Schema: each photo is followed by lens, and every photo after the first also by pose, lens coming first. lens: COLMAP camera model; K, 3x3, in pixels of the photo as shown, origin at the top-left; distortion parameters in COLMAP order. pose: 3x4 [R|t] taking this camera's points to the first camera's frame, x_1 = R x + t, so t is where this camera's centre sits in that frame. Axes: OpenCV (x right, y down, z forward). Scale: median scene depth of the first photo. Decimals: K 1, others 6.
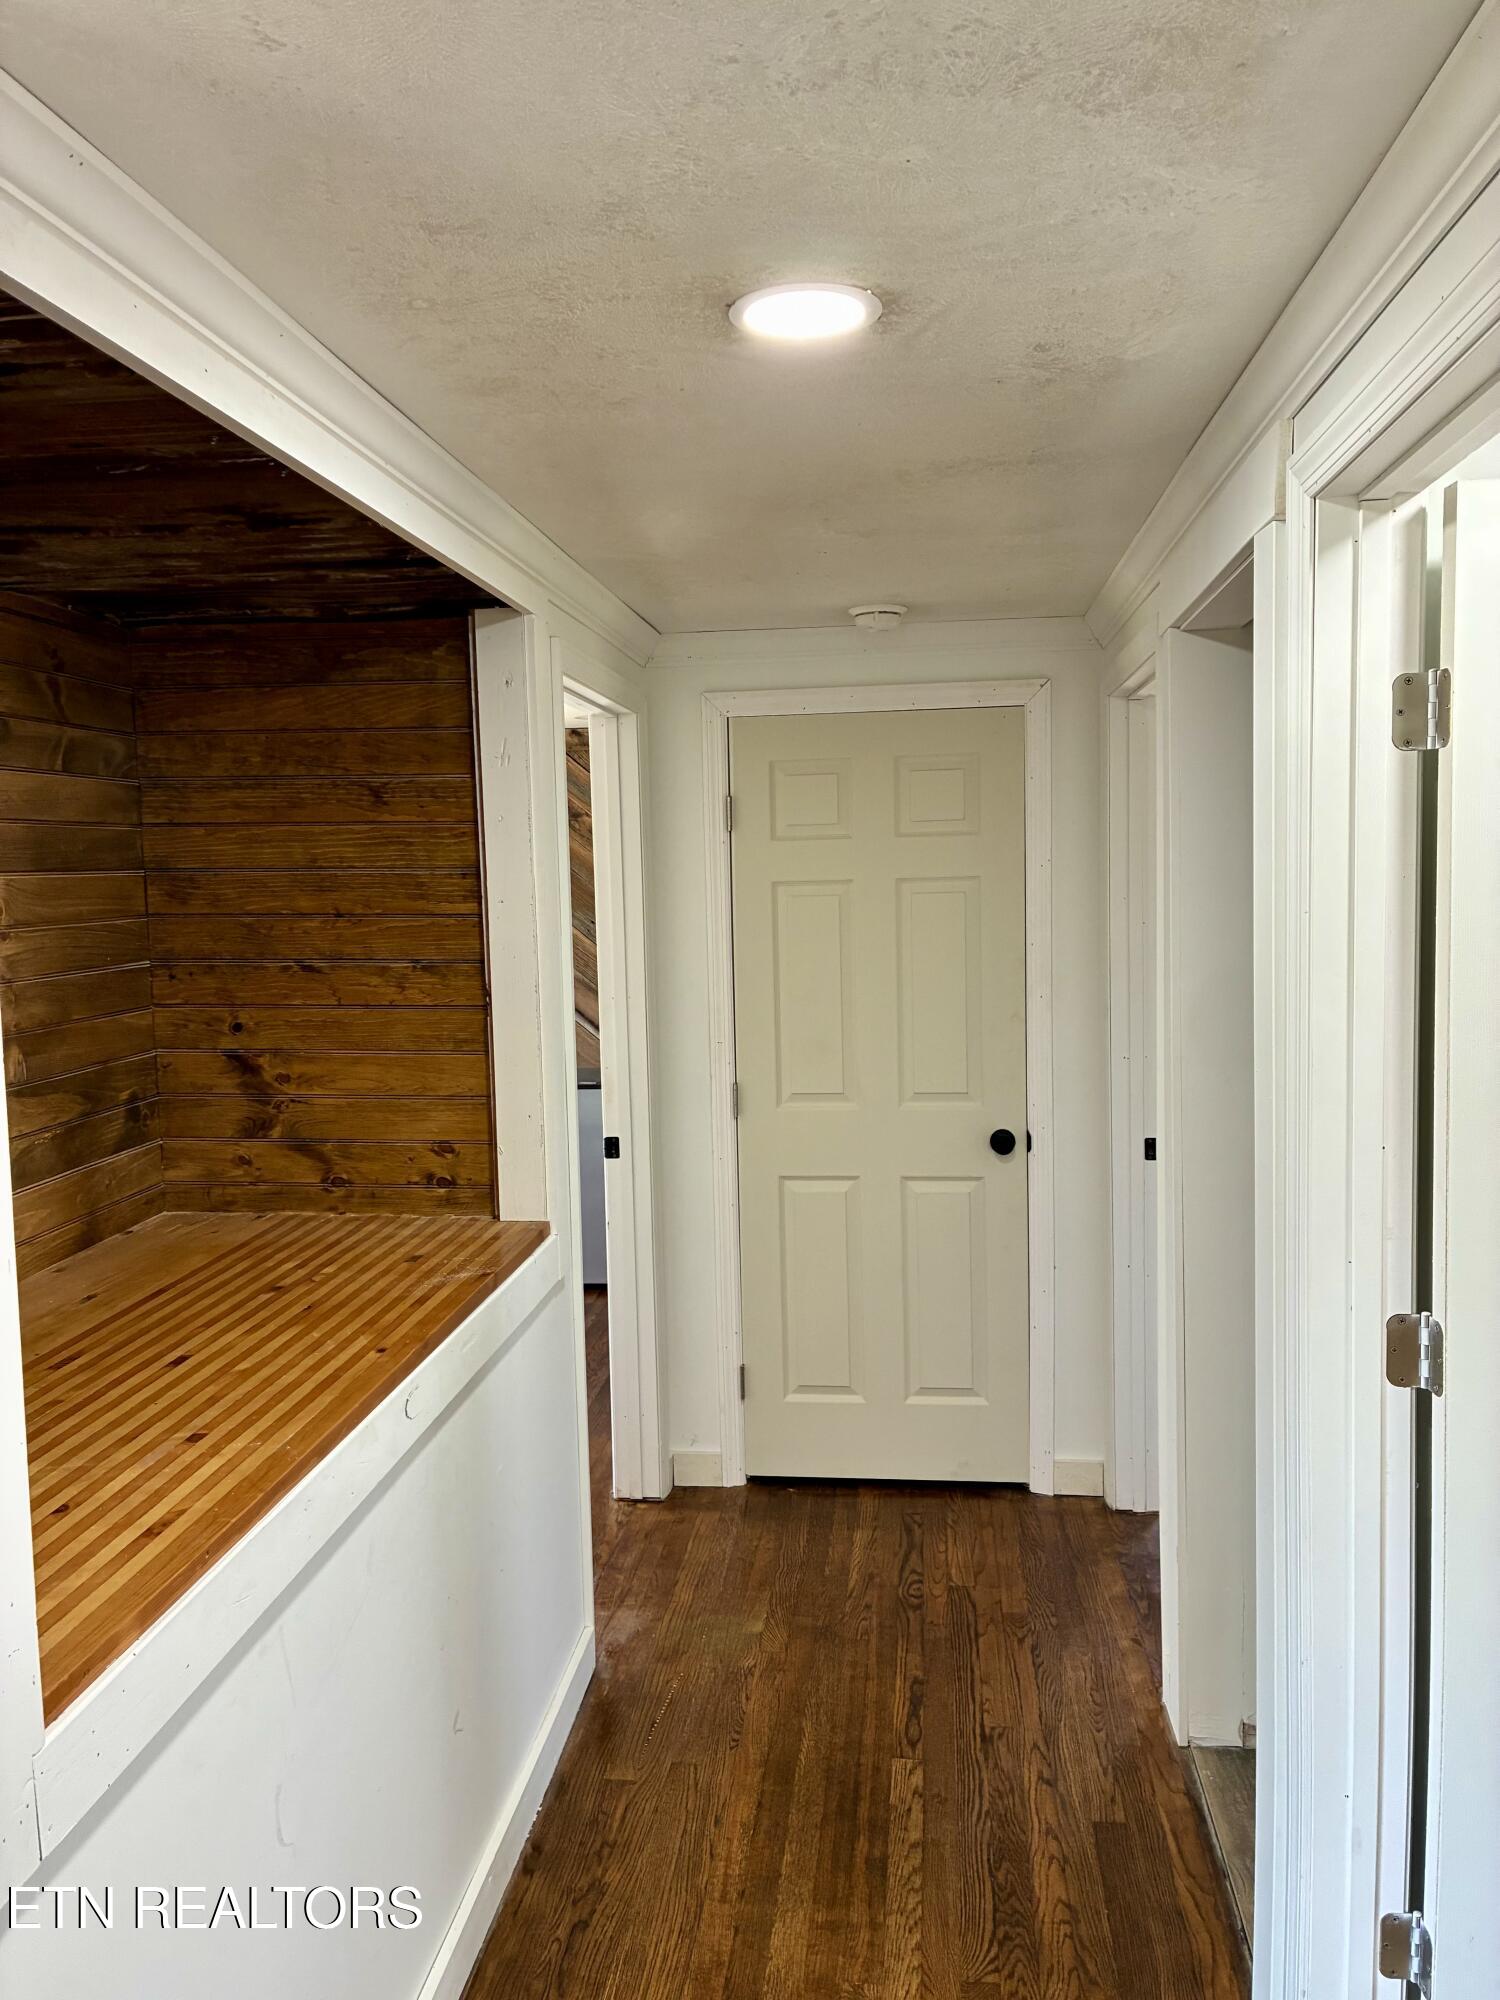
lens RADIAL K [[1507.3, 0, 750.0], [0, 1507.3, 1000.0], [0, 0, 1]] dist [0.119448, -0.098577]
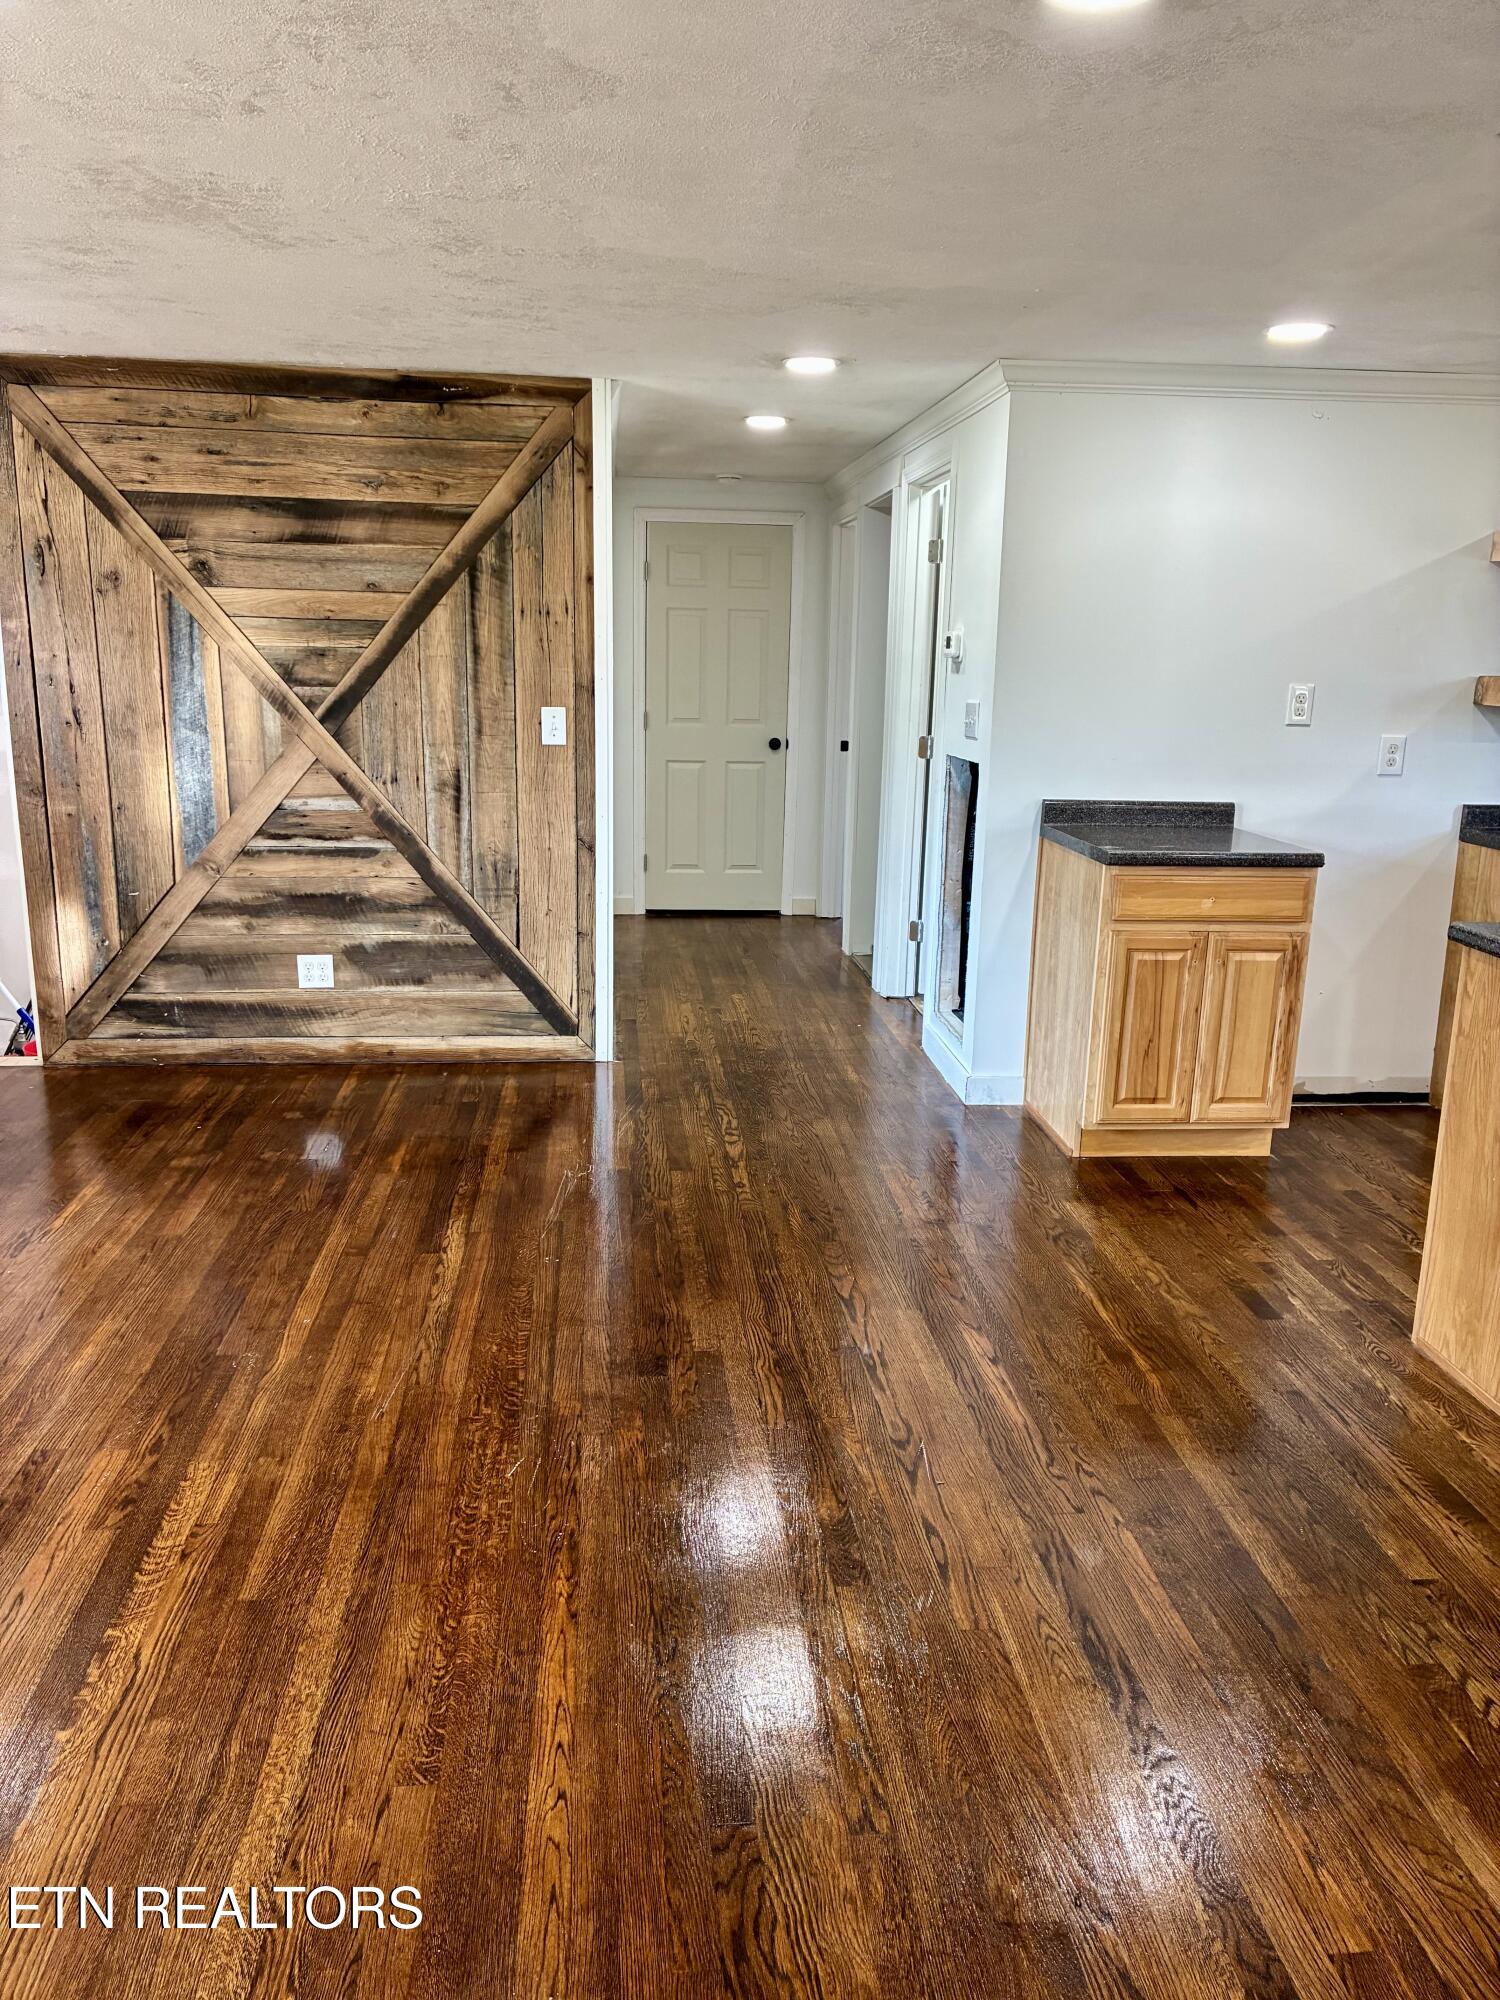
lens RADIAL K [[1507.3, 0, 750.0], [0, 1507.3, 1000.0], [0, 0, 1]] dist [0.119448, -0.098577]
pose [[0.975642, -0.008027, 0.219222, -0.344184], [-0.023426, 0.989803, 0.140500, 0.159598], [-0.218115, -0.142214, 0.965506, -1.111192]]
